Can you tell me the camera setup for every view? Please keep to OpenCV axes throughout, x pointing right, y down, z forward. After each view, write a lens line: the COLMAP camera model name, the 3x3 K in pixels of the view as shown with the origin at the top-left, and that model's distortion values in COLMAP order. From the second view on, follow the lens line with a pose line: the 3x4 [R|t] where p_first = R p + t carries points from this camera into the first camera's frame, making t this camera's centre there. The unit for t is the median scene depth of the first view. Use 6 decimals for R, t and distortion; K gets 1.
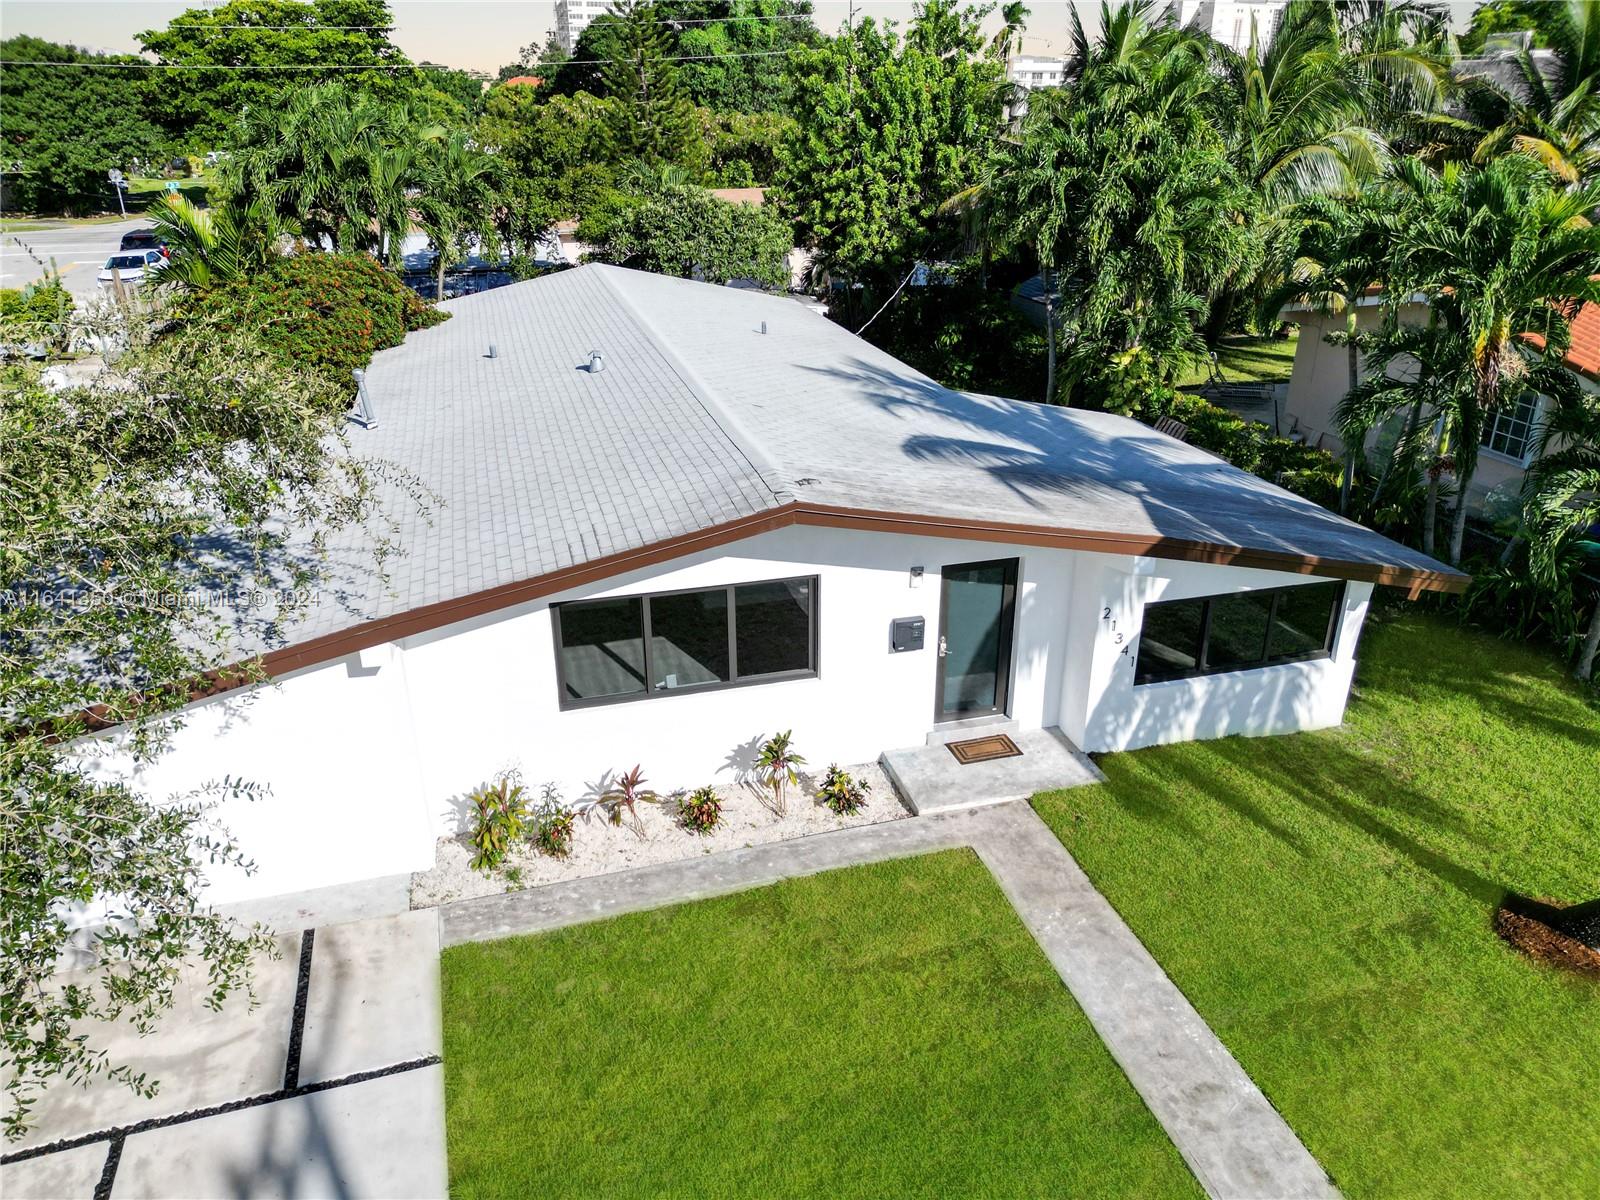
lens RADIAL K [[1144.8, 0, 800.0], [0, 1144.8, 600.0], [0, 0, 1]] dist [0.007342, 0.001970]
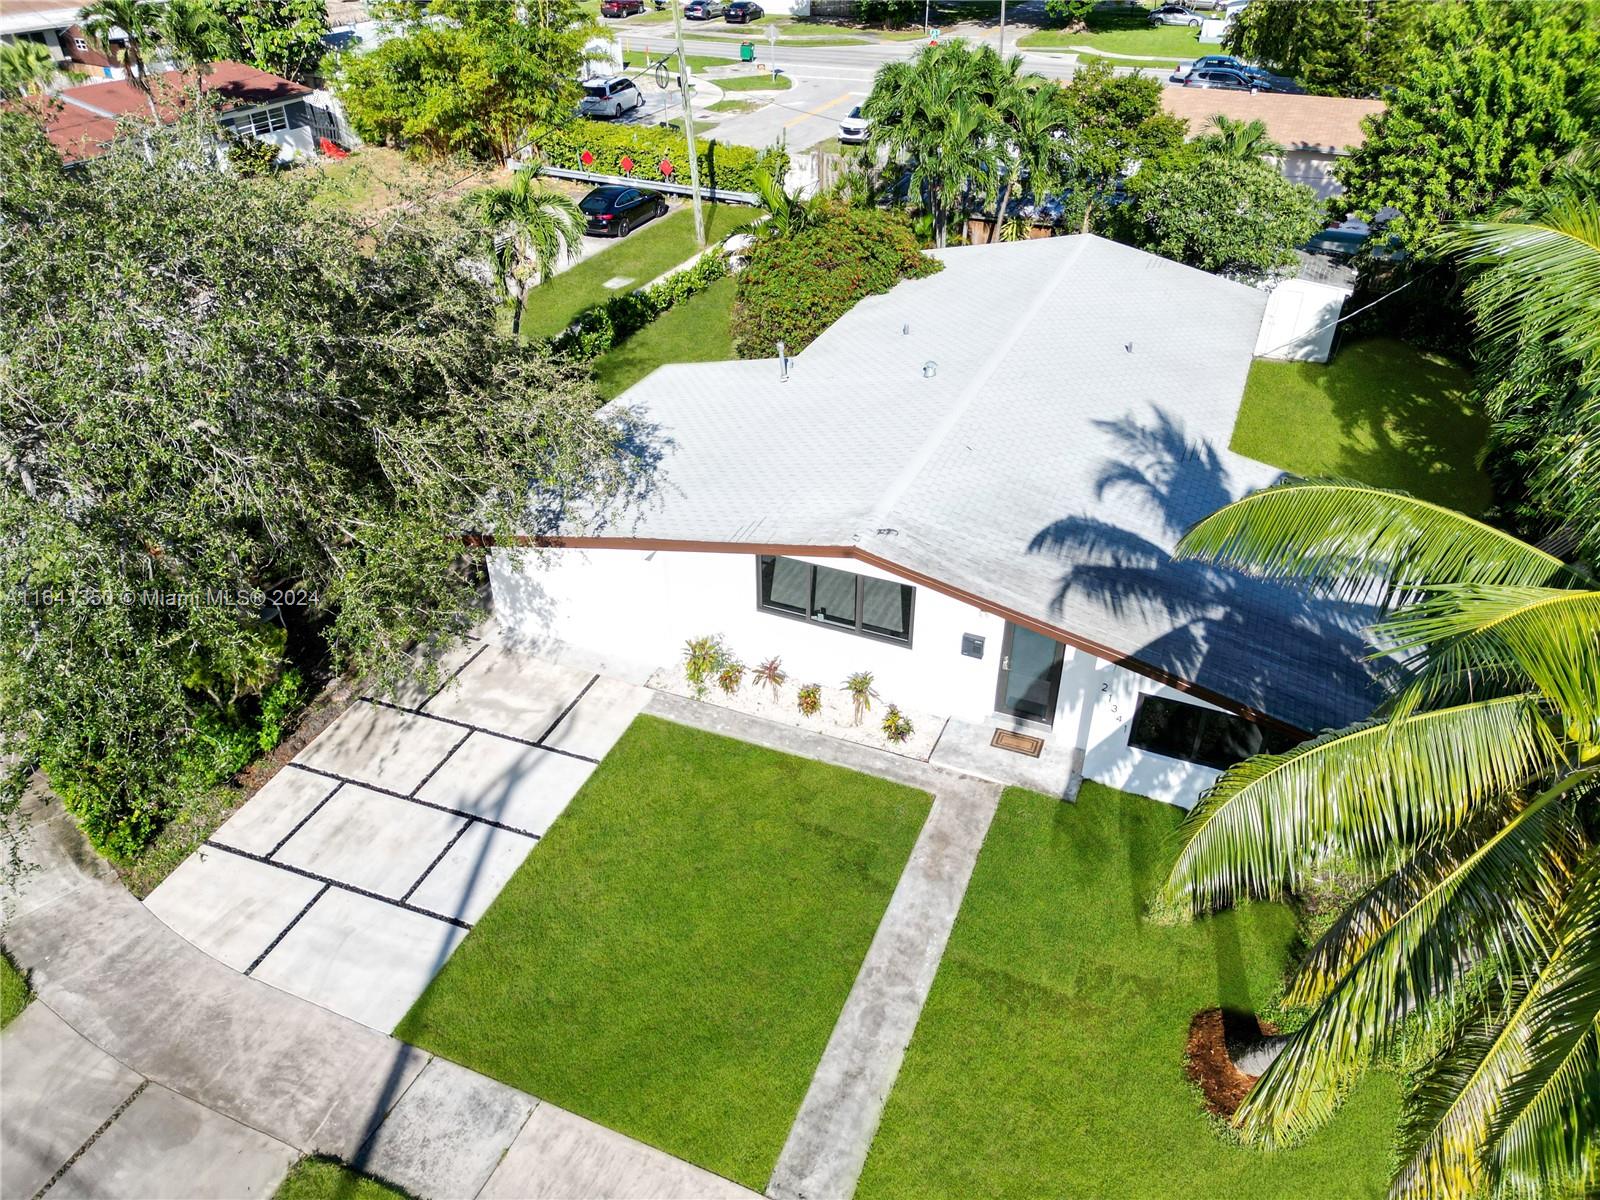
lens RADIAL K [[1144.8, 0, 800.0], [0, 1144.8, 600.0], [0, 0, 1]] dist [0.007342, 0.001970]
pose [[0.773935, 0.353777, -0.525230, 0.687234], [-0.251933, 0.932948, 0.257174, -0.350726], [0.580994, -0.066713, 0.811169, -0.290456]]
